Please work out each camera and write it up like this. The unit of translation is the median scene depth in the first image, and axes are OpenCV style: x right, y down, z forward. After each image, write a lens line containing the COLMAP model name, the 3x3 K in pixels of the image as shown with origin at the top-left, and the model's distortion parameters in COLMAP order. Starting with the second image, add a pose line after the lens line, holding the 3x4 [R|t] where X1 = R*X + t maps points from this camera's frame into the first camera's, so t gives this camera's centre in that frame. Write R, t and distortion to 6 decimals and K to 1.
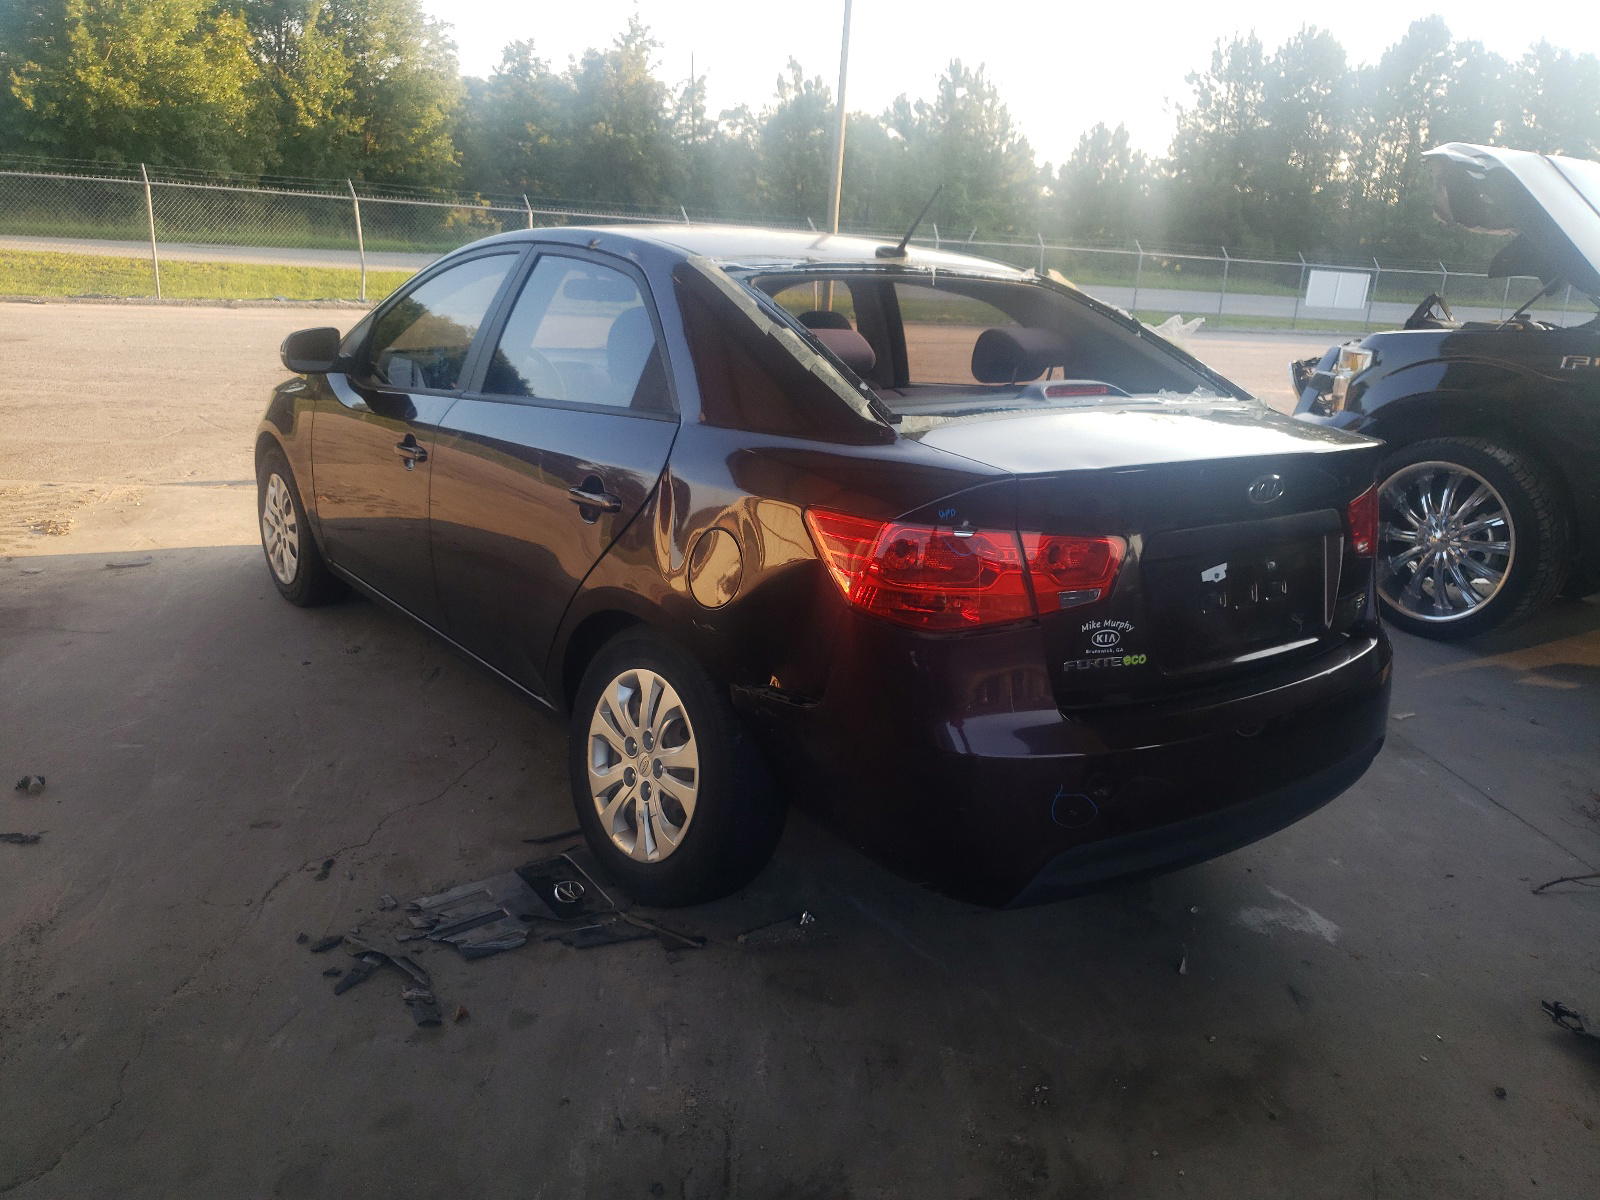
lens RADIAL K [[1247.6, 0, 800.0], [0, 1247.6, 600.0], [0, 0, 1]] dist [-0.002280, -0.004613]
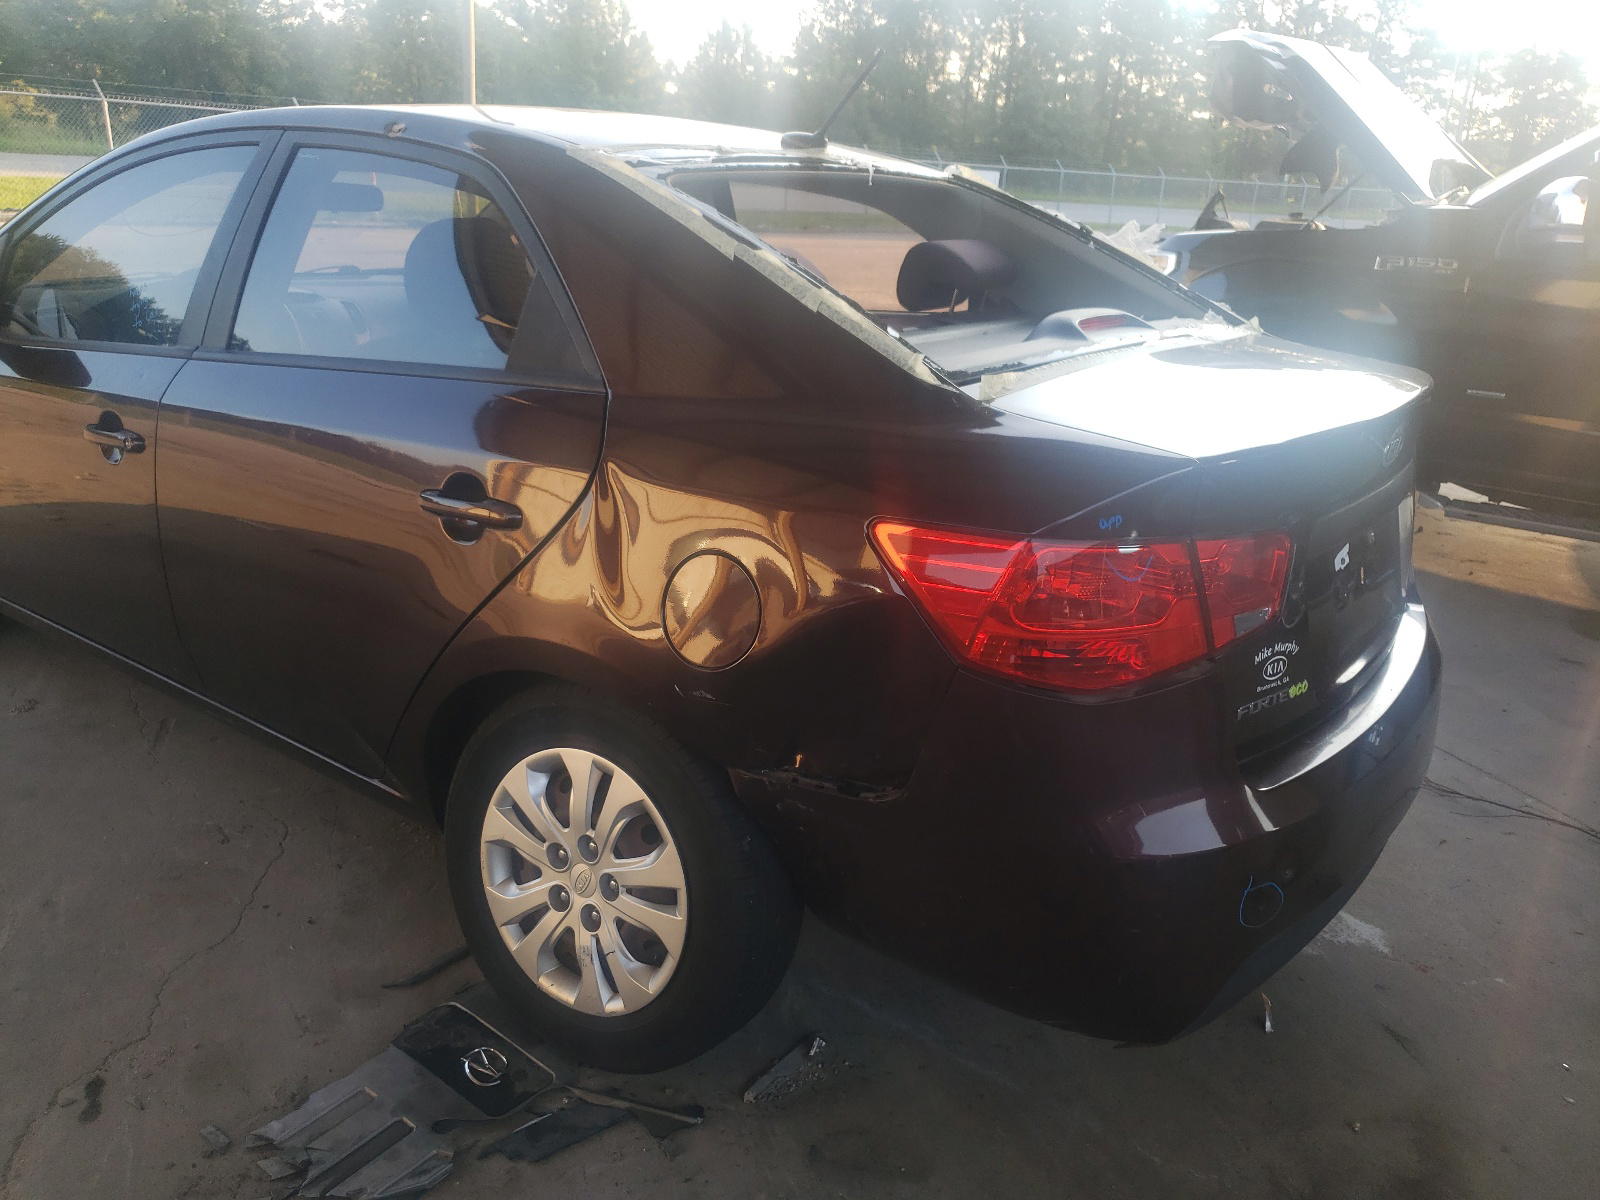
lens RADIAL K [[1276.9, 0, 805.4], [0, 1276.9, 605.8], [0, 0, 1]] dist [-0.066474, 0.112776]
pose [[0.960373, -0.093848, 0.262441, -0.177155], [0.074587, 0.993801, 0.082437, -0.072112], [-0.268551, -0.059595, 0.961420, 0.281580]]
